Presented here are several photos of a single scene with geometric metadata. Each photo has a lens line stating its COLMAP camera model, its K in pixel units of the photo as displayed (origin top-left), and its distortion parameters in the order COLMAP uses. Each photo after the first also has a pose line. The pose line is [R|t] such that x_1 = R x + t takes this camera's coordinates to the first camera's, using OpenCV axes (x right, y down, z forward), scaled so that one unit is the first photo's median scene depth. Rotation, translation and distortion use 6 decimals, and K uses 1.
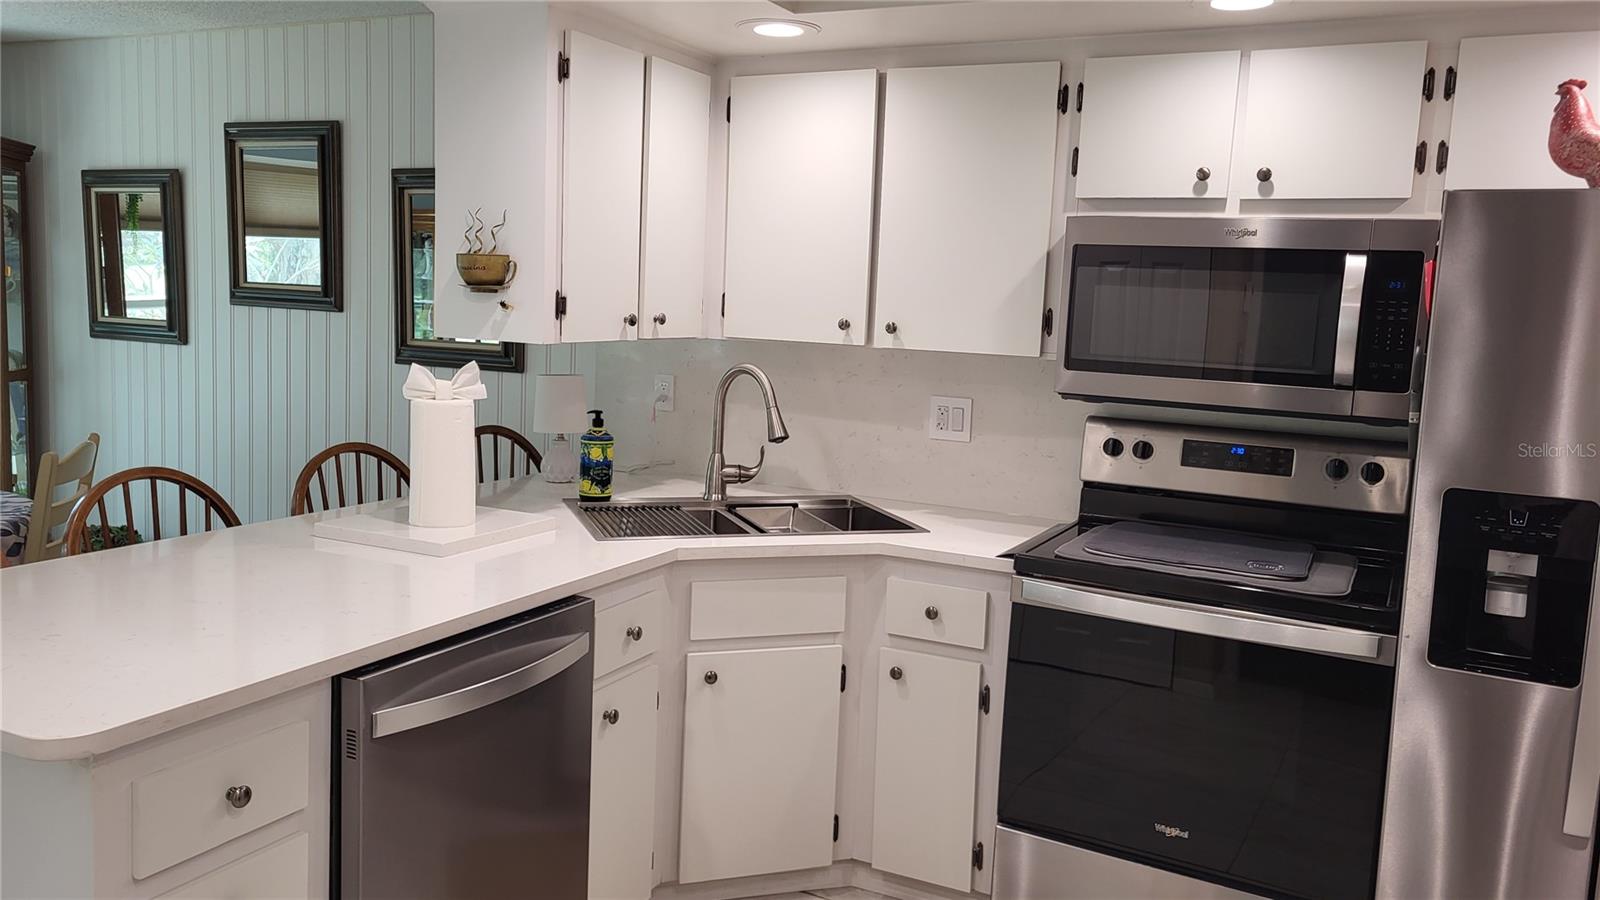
lens RADIAL K [[1178.0, 0, 800.0], [0, 1178.0, 450.0], [0, 0, 1]] dist [0.026522, -0.001691]
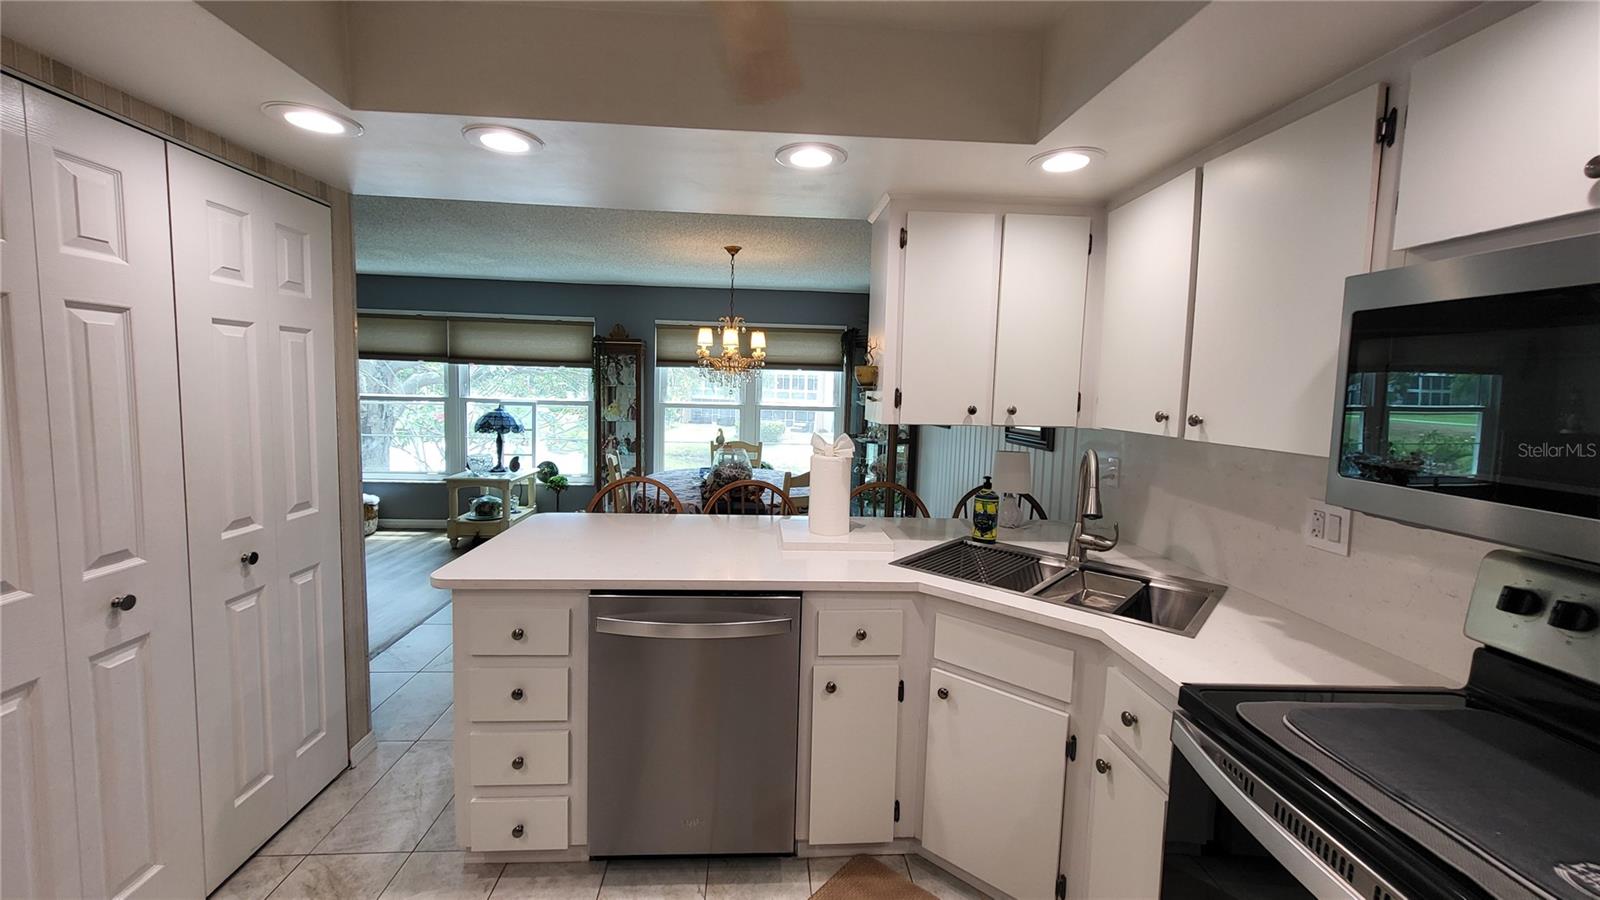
lens RADIAL K [[599.3, 0, 788.7], [0, 599.3, 439.3], [0, 0, 1]] dist [-0.035331, -0.000114]
pose [[0.487550, 0.046290, -0.871867, 0.338152], [-0.119503, 0.992733, -0.014119, -0.040709], [0.864878, 0.111074, 0.489539, 0.468751]]
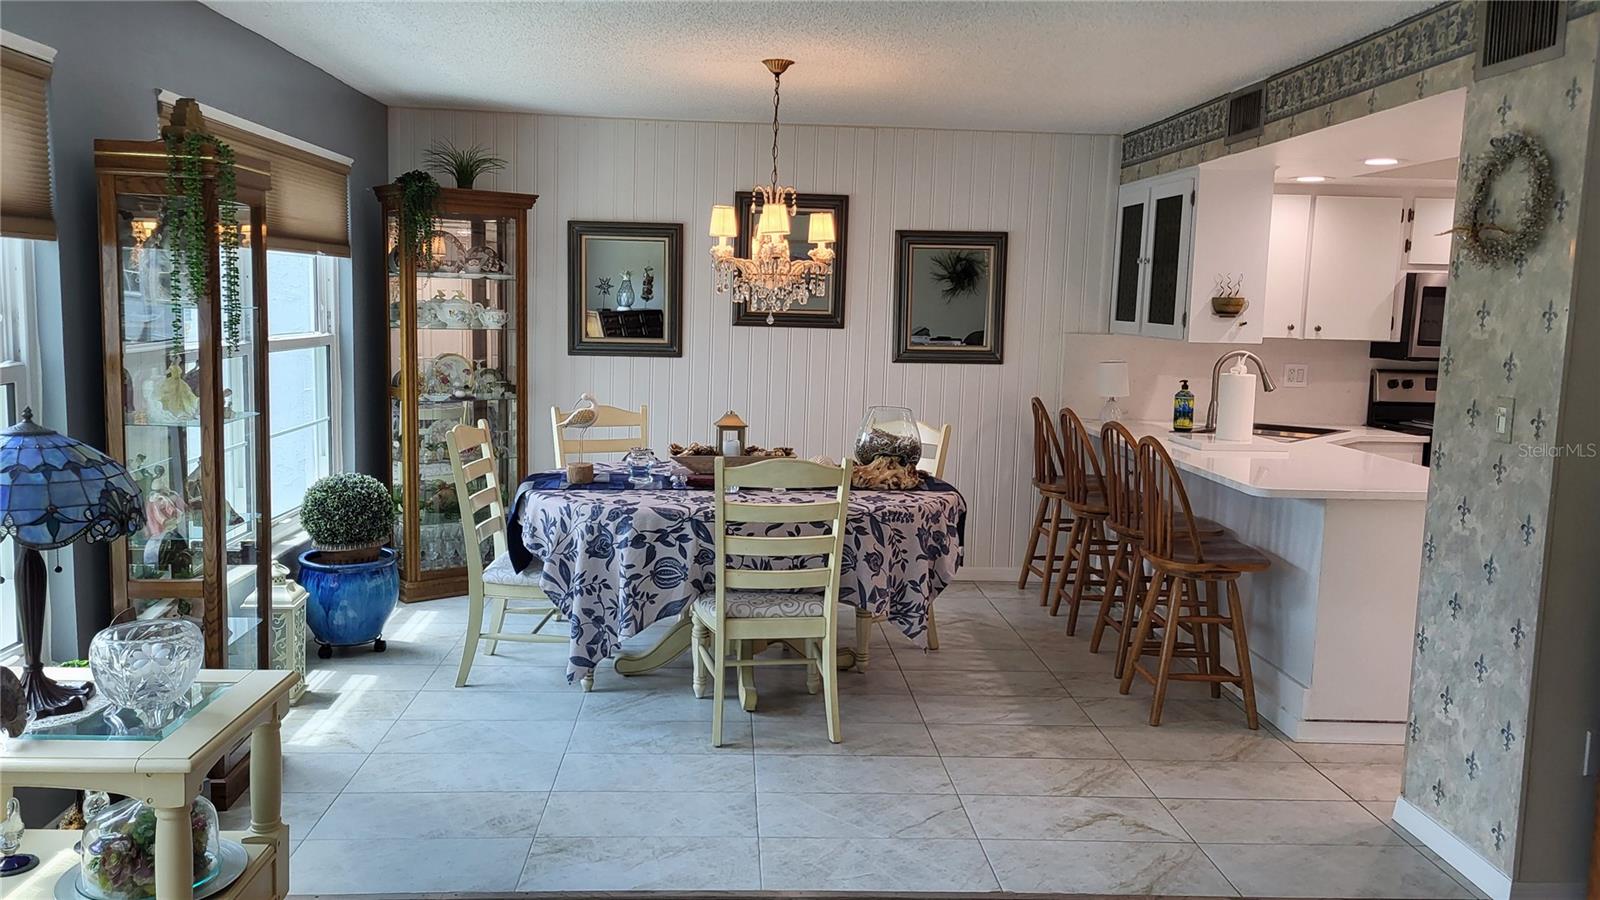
lens RADIAL K [[1194.0, 0, 800.0], [0, 1194.0, 450.0], [0, 0, 1]] dist [0.054313, -0.000550]
pose [[0.873218, -0.079426, 0.480814, -1.635453], [0.073538, 0.996807, 0.031108, -0.028711], [-0.481750, 0.008194, 0.876271, -0.327395]]
